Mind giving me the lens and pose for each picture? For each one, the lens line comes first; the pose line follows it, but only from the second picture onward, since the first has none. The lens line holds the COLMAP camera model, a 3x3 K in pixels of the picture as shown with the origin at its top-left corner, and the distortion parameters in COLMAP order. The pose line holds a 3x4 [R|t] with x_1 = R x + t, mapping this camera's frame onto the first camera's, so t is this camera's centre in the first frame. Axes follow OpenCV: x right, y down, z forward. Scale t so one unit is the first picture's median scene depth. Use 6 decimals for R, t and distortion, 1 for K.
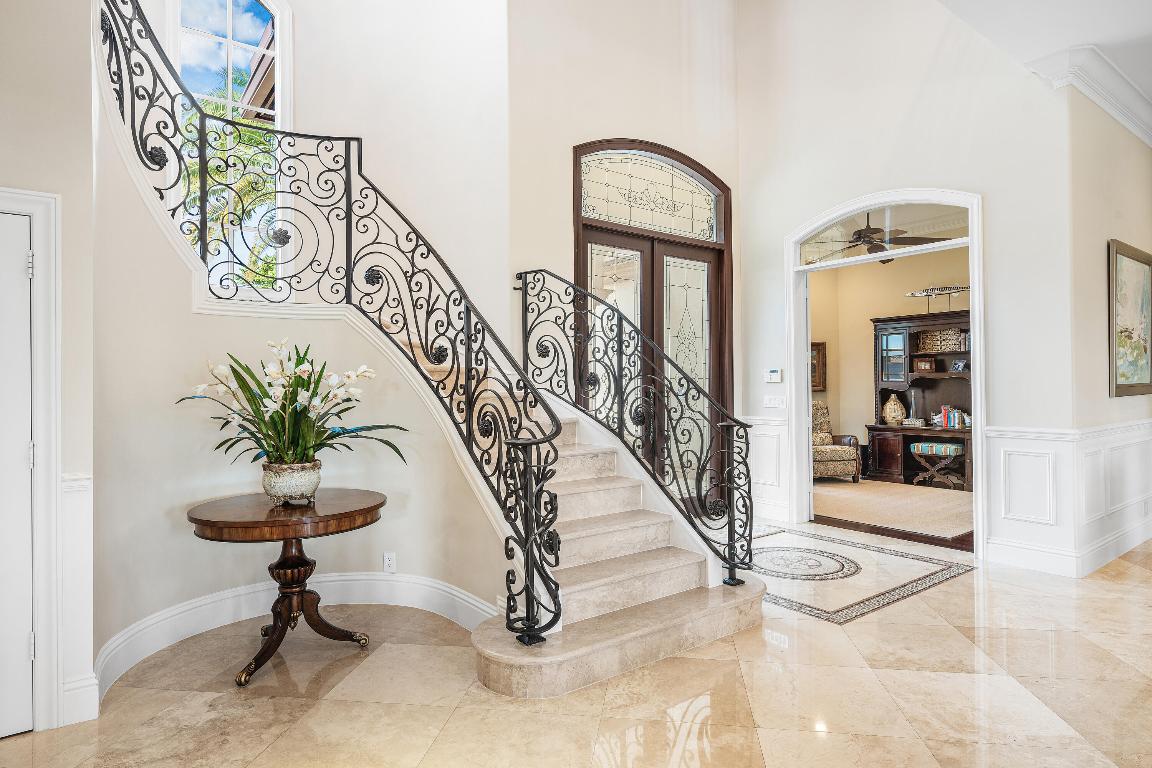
lens RADIAL K [[644.1, 0, 569.7], [0, 644.1, 378.1], [0, 0, 1]] dist [0.005559, -0.000511]
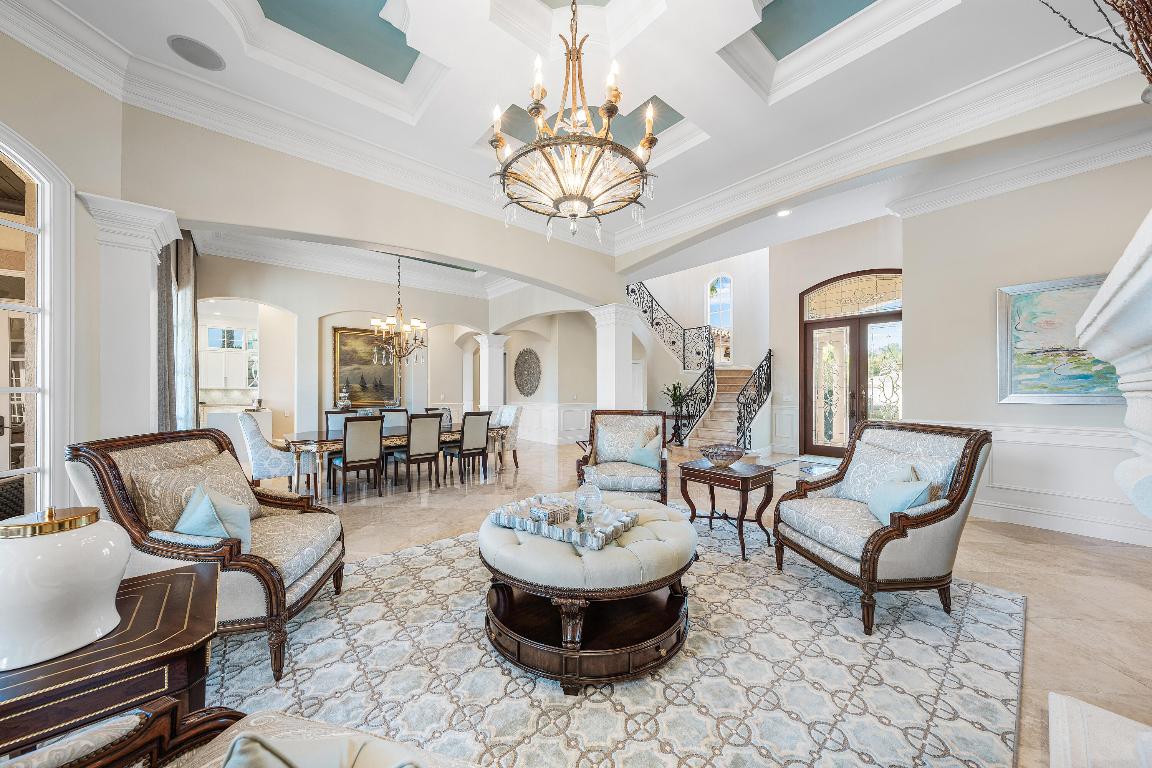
lens RADIAL K [[395.4, 0, 571.9], [0, 395.4, 386.8], [0, 0, 1]] dist [0.000704, 0.000023]
pose [[0.066728, 0.001226, -0.997770, 2.060913], [0.006117, 0.999980, 0.001637, -0.014449], [0.997752, -0.006213, 0.066719, 0.036946]]
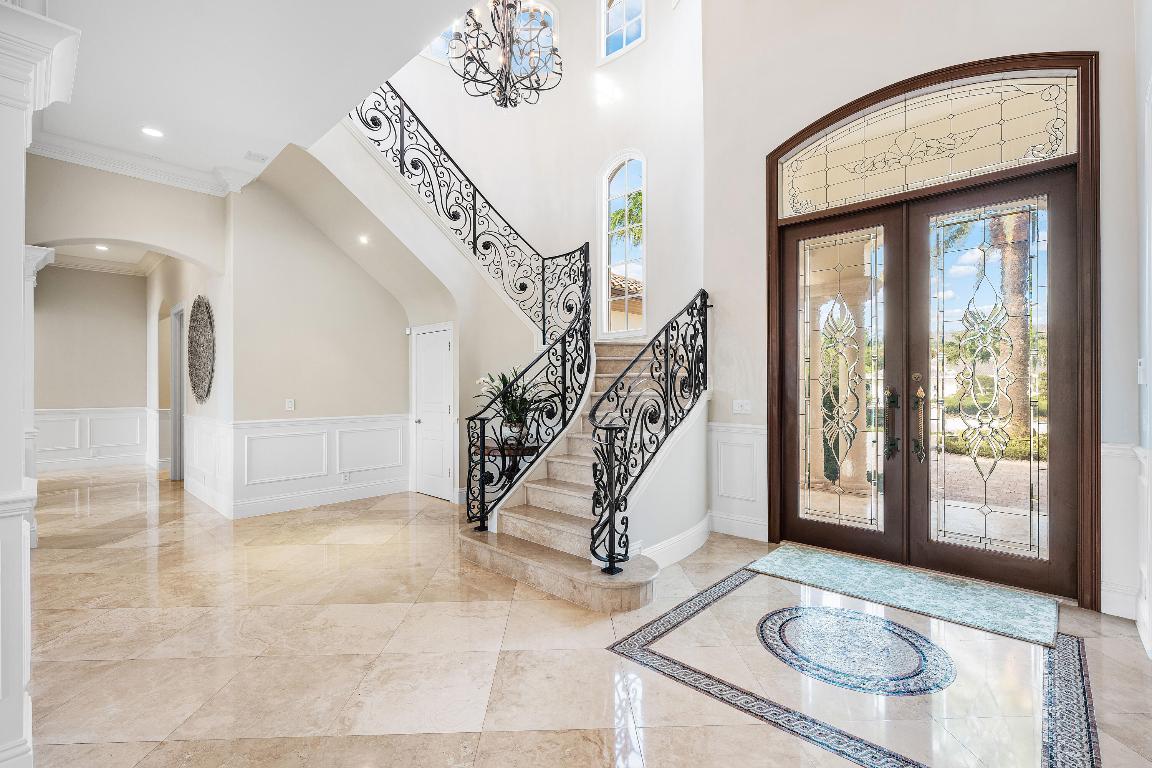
lens RADIAL K [[499.6, 0, 576.0], [0, 499.6, 384.0], [0, 0, 1]] dist [0.000516, 0.000136]
pose [[0.181854, 0.000238, -0.983326, 1.039700], [0.010095, 0.999947, 0.002109, 0.001930], [0.983274, -0.010310, 0.181842, 0.774333]]
